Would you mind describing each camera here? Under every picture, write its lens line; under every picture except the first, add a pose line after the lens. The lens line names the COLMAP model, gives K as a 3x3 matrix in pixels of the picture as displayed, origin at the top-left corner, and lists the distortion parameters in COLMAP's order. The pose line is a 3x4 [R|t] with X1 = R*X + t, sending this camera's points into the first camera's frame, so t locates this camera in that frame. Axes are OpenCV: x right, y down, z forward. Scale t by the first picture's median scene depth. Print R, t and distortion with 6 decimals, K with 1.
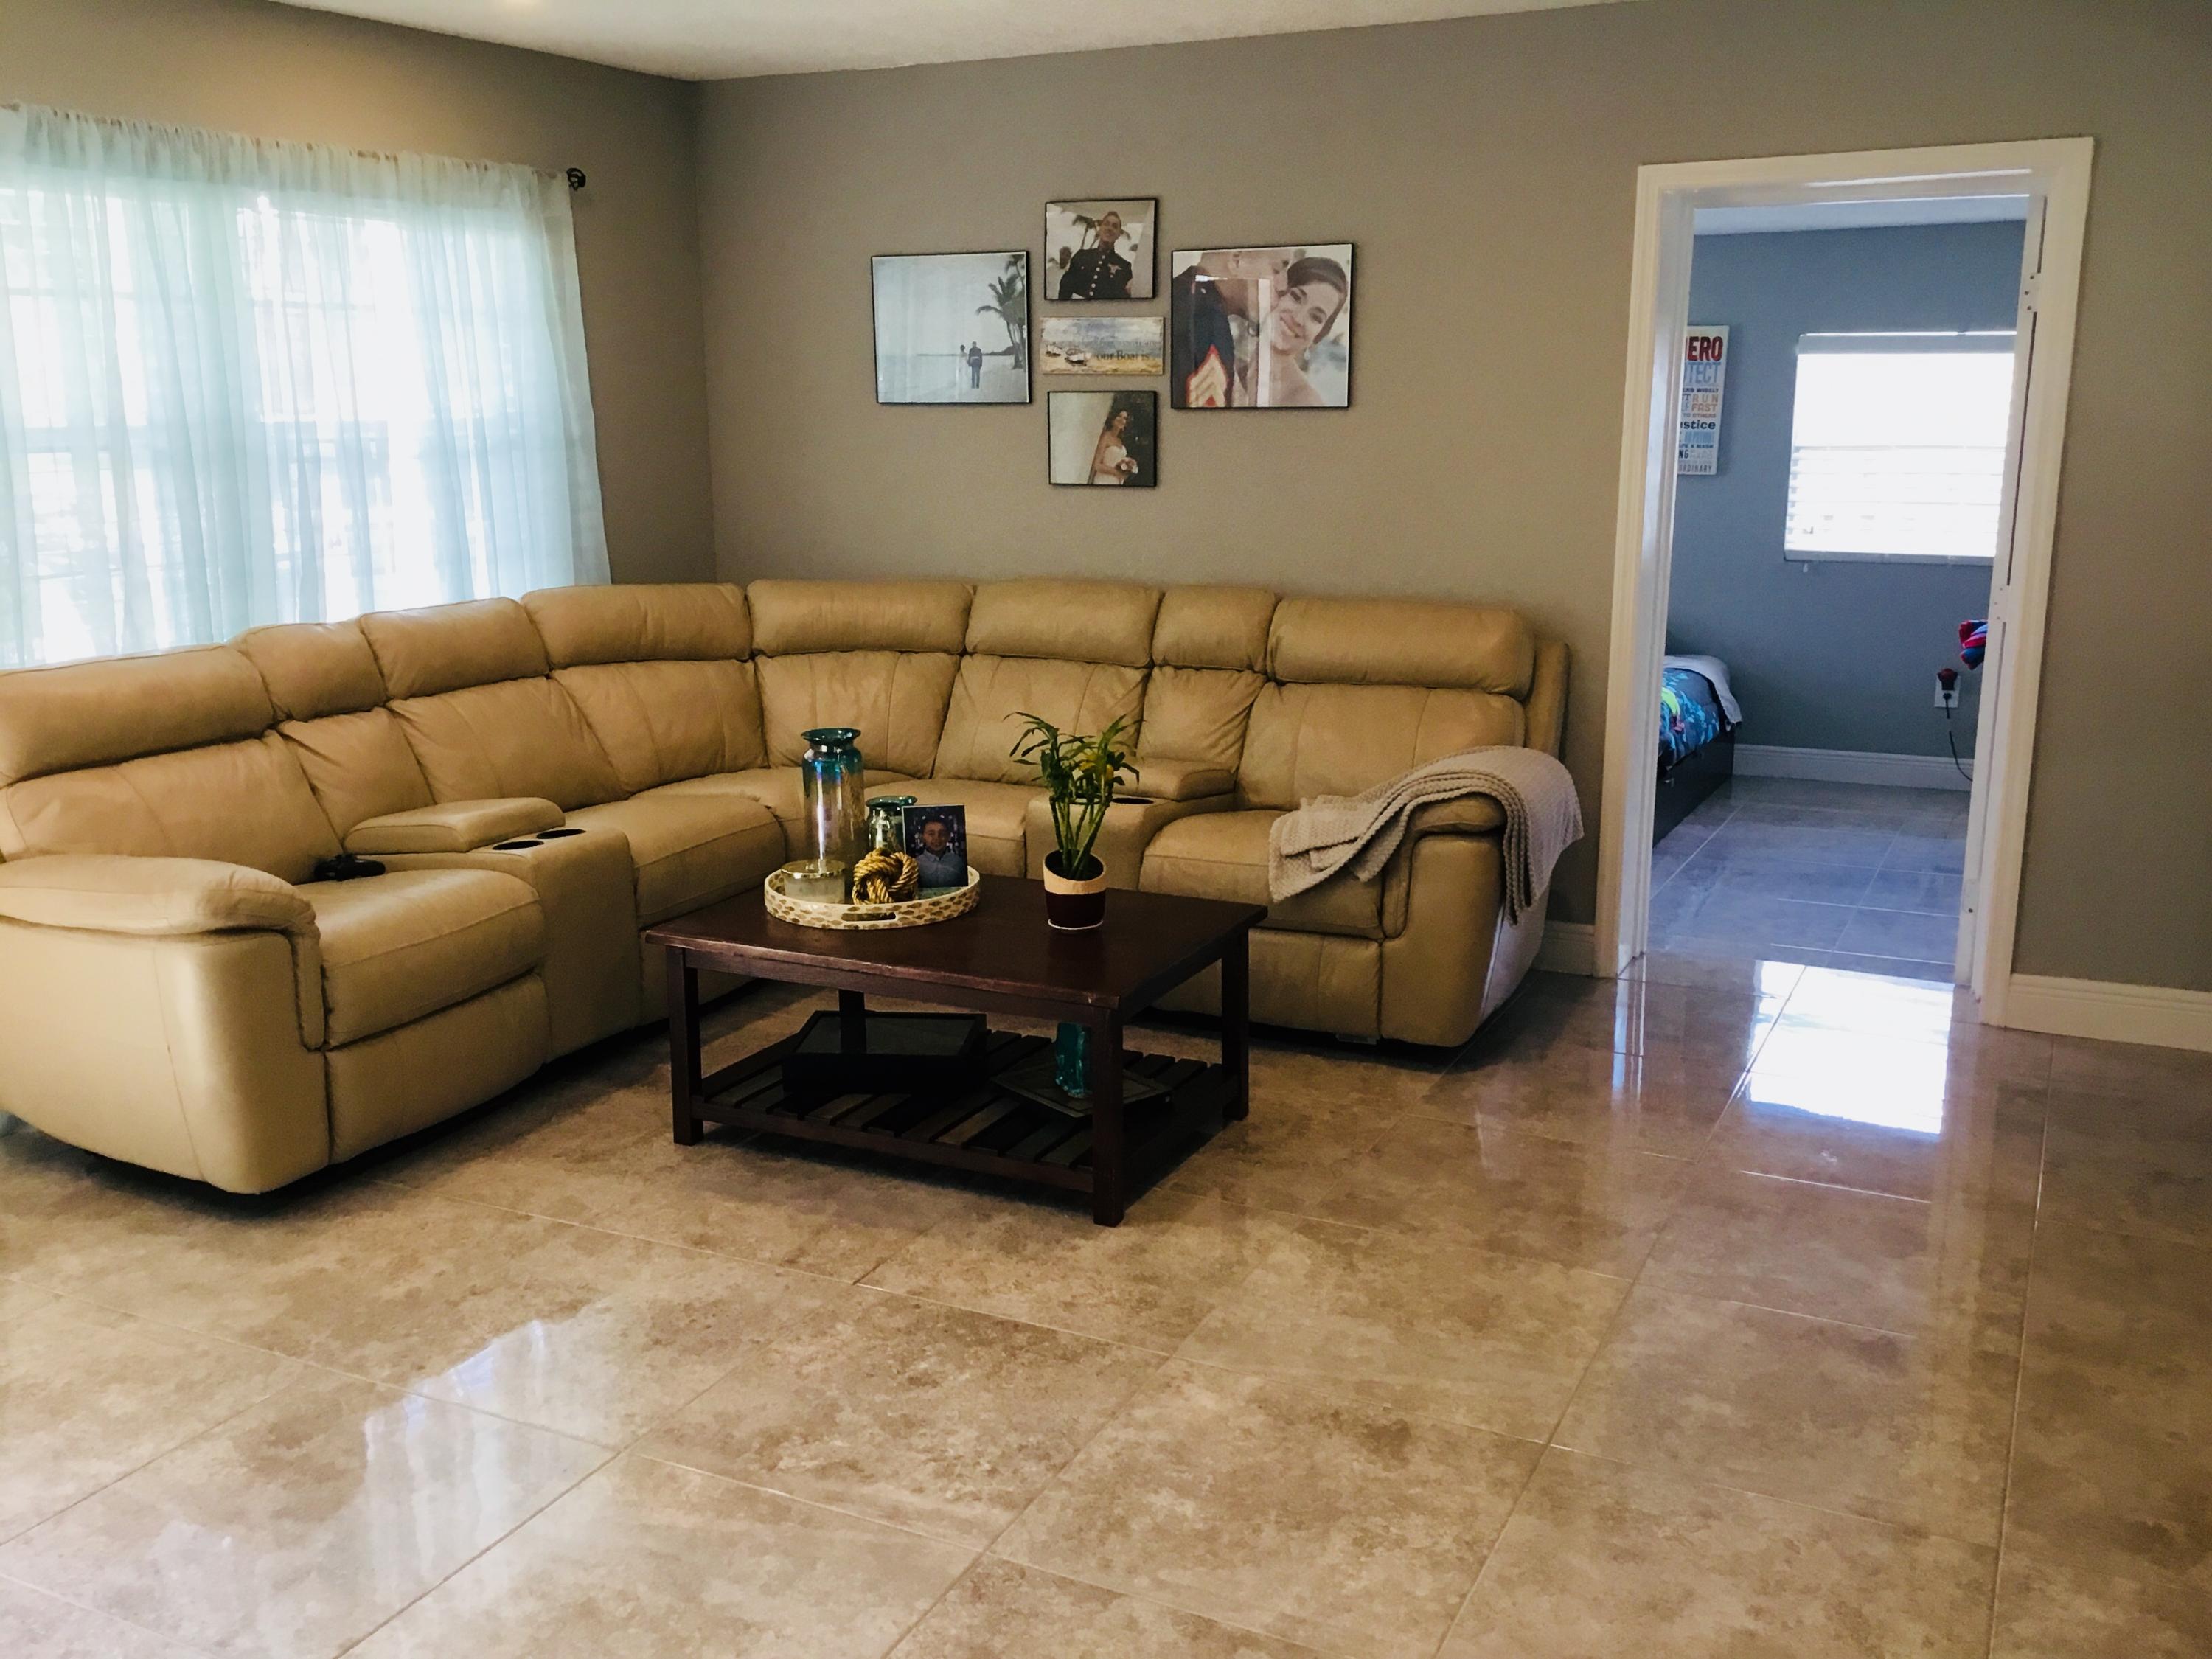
lens RADIAL K [[2035.4, 0, 1106.0], [0, 2035.4, 829.5], [0, 0, 1]] dist [0.185234, -0.372330]
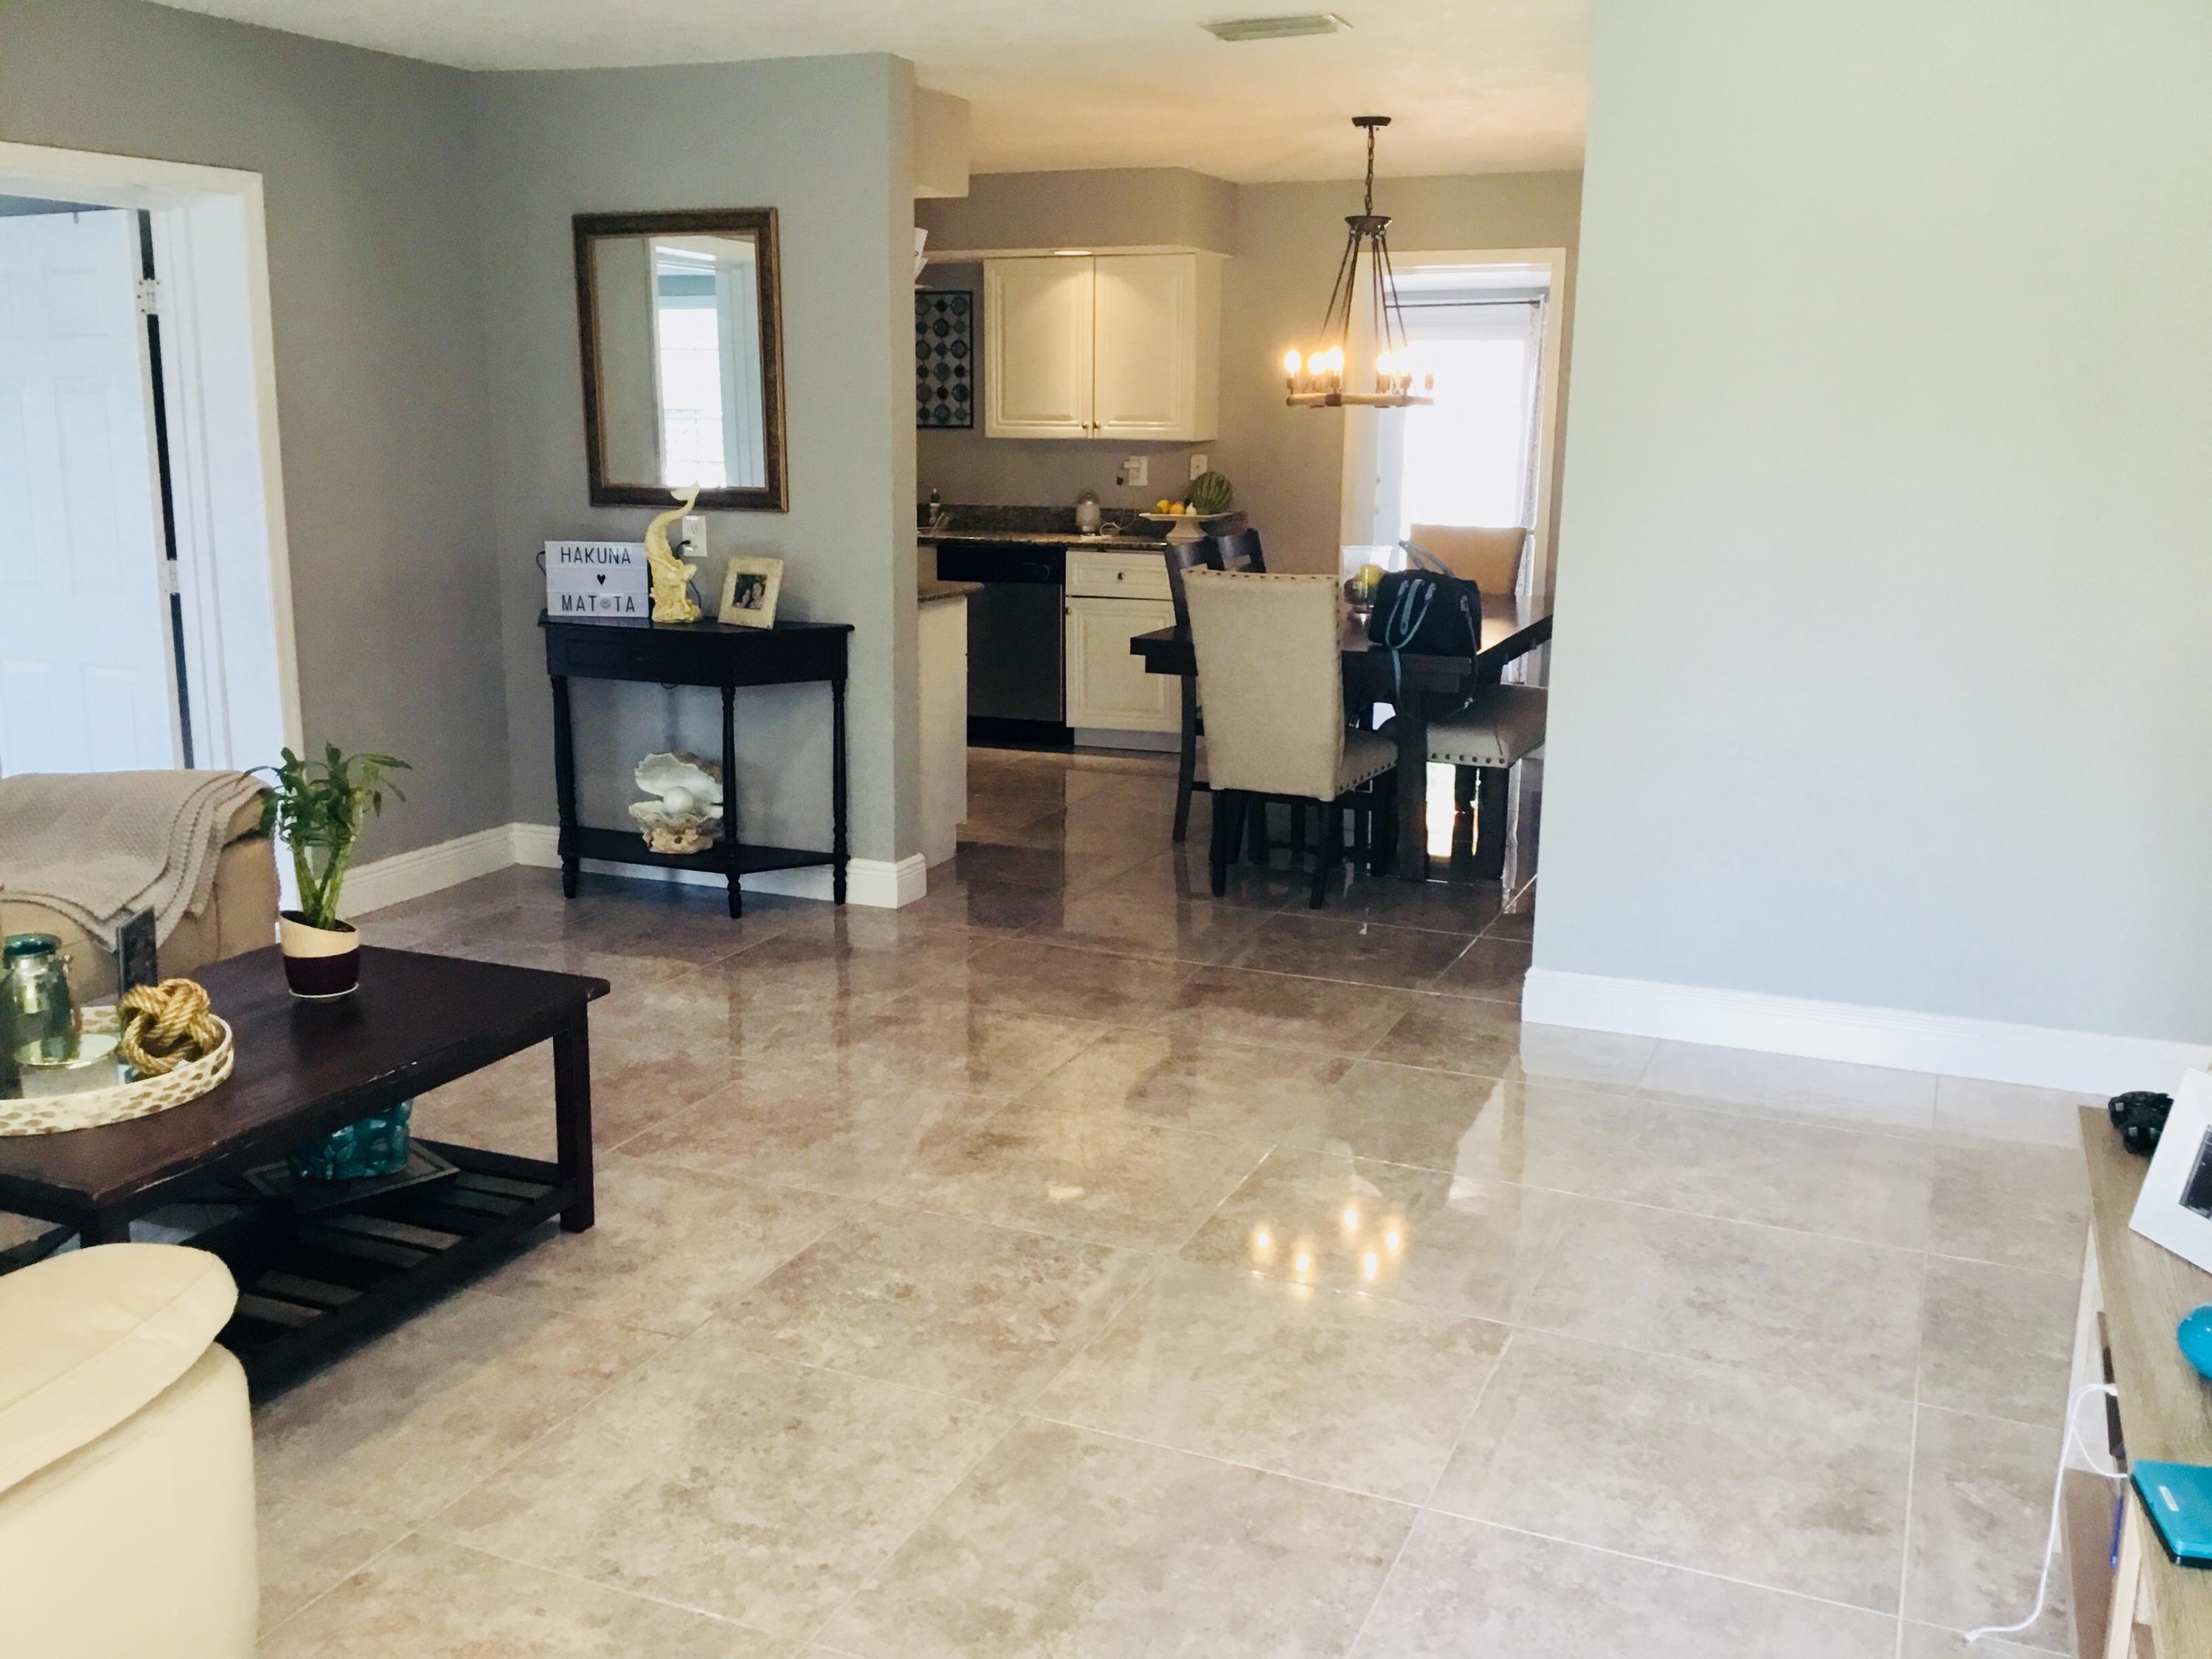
lens RADIAL K [[2035.4, 0, 1106.0], [0, 2035.4, 829.5], [0, 0, 1]] dist [0.185234, -0.372330]
pose [[-0.061775, -0.198271, 0.978198, -1.010190], [0.213354, 0.954793, 0.207001, -0.147197], [-0.975020, 0.221490, -0.016680, 0.799880]]
